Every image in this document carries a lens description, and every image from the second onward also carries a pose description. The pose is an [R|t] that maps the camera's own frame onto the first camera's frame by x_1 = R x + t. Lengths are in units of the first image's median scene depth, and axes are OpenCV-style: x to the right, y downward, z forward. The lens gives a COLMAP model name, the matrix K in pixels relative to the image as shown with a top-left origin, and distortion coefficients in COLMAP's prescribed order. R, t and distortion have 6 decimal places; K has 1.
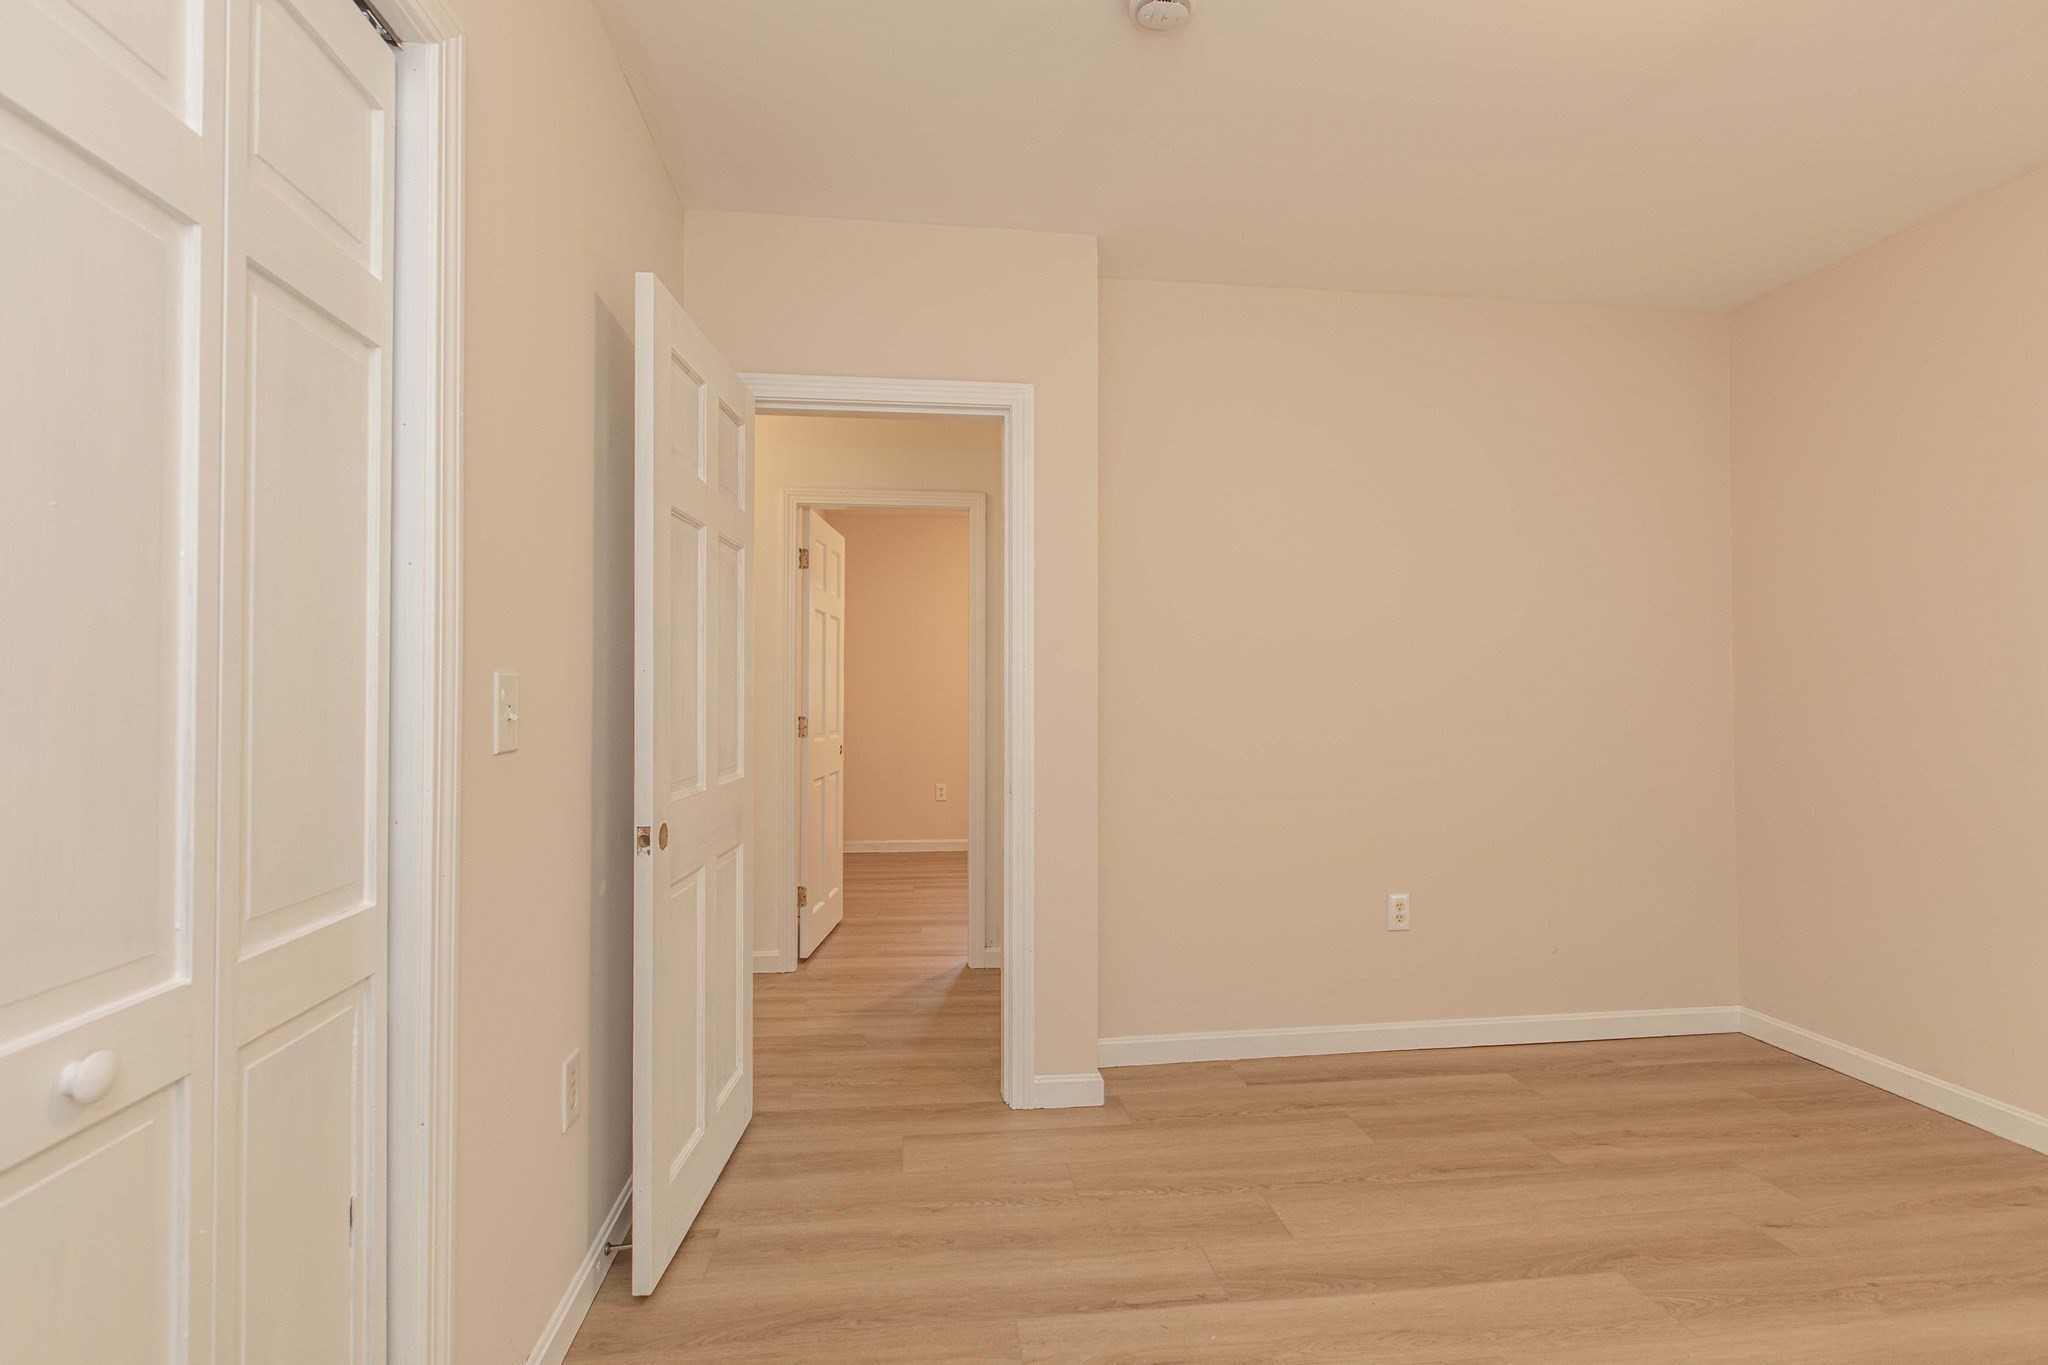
lens RADIAL K [[923.9, 0, 1016.5], [0, 923.9, 688.1], [0, 0, 1]] dist [0.002318, -0.000589]
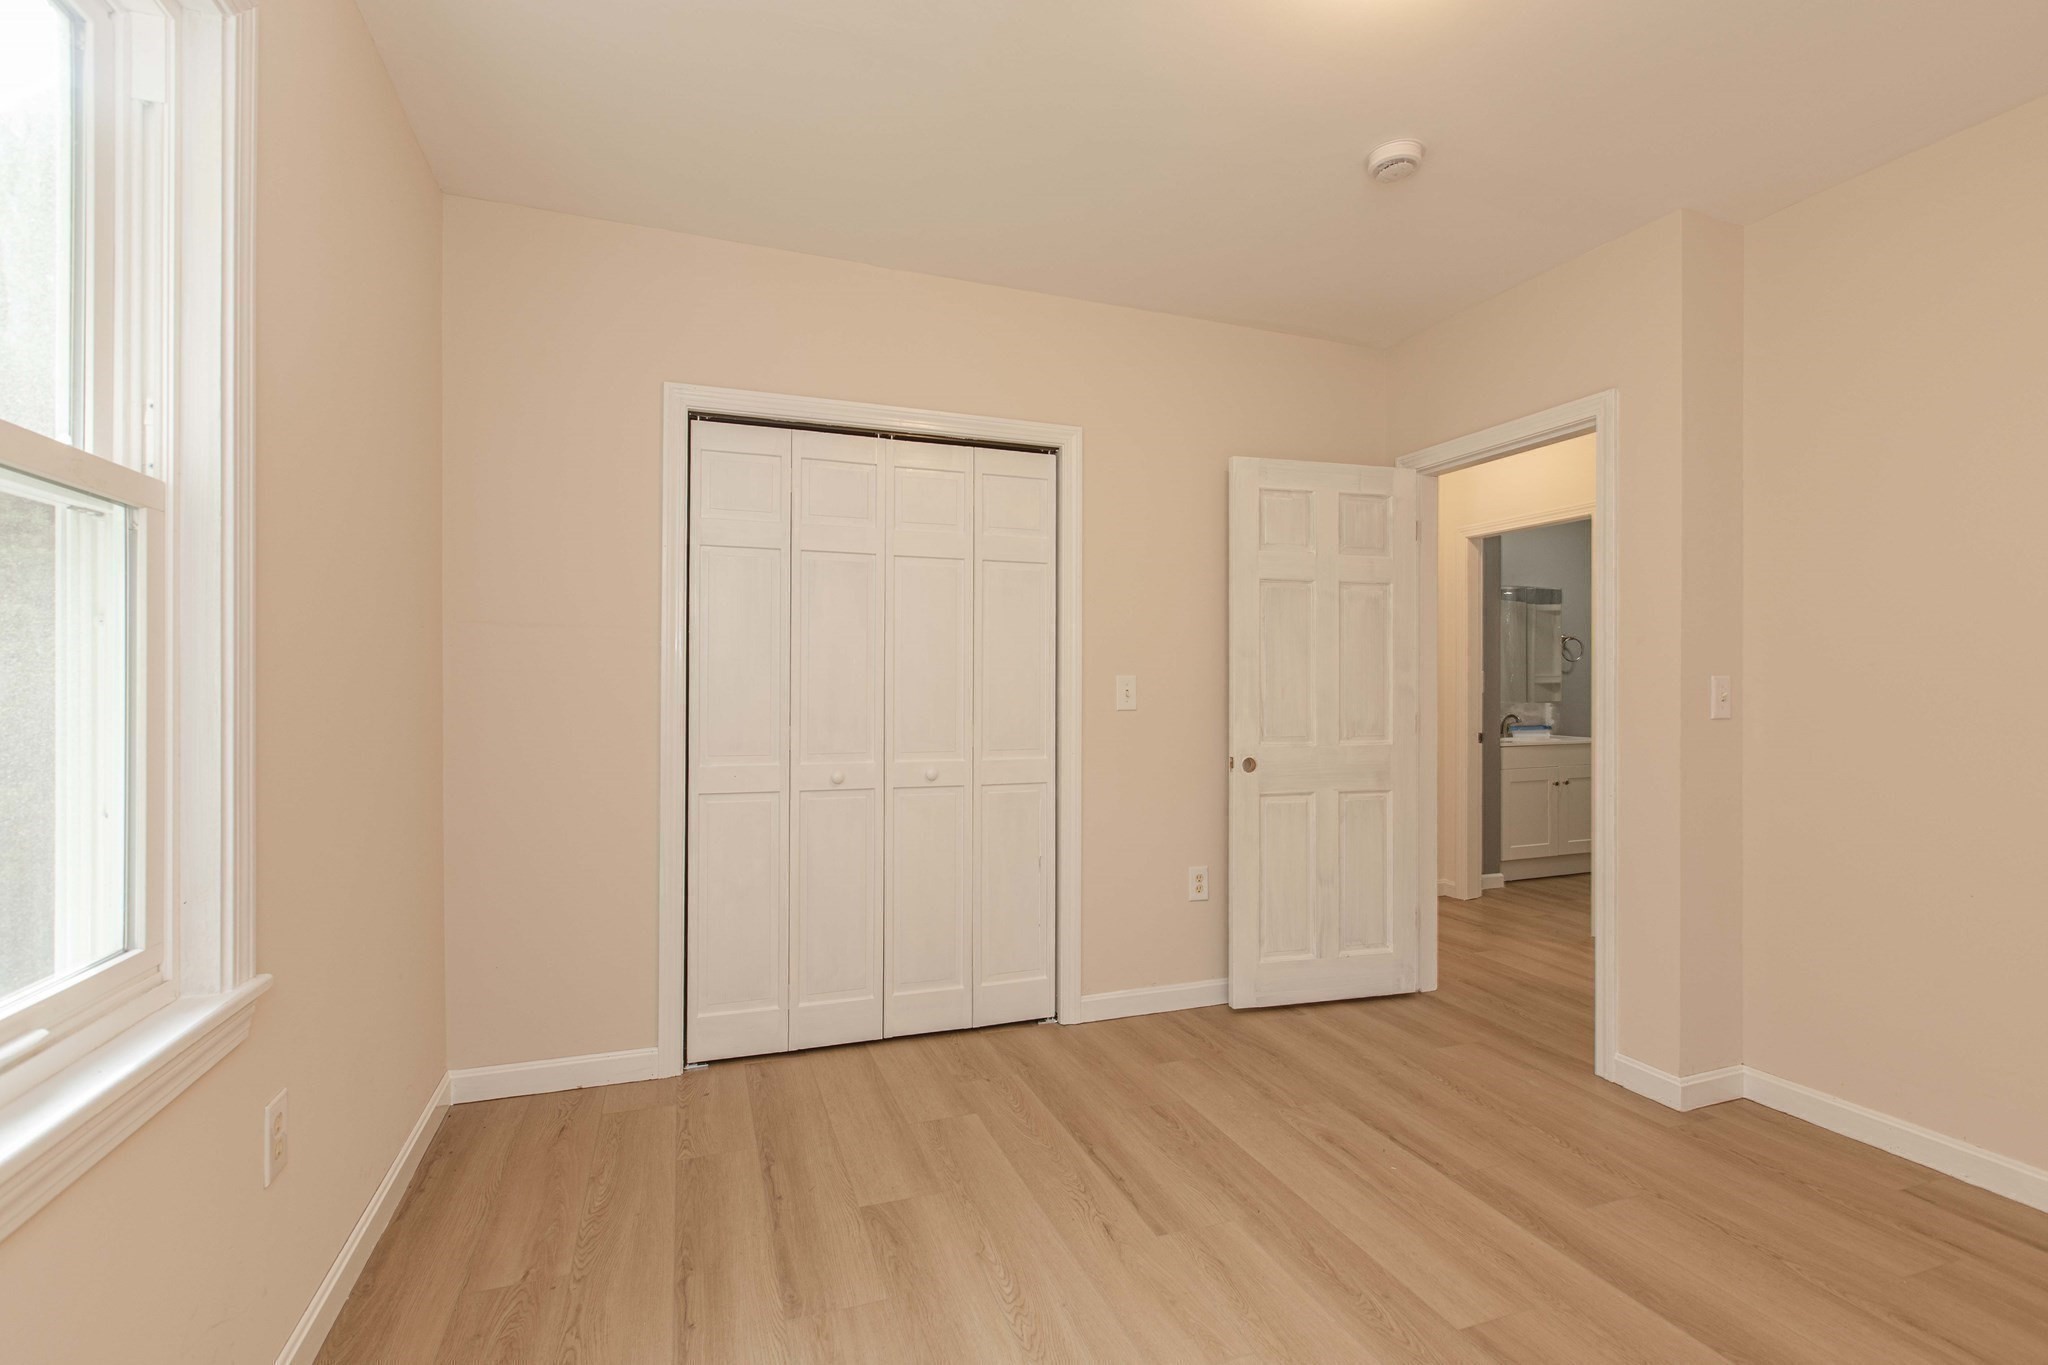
lens RADIAL K [[923.9, 0, 1028.0], [0, 923.9, 671.6], [0, 0, 1]] dist [0.002318, -0.000589]
pose [[0.238341, -0.010876, -0.971121, 0.941086], [0.001340, 0.999940, -0.010870, 0.001757], [0.971181, 0.001290, 0.238341, 0.116508]]
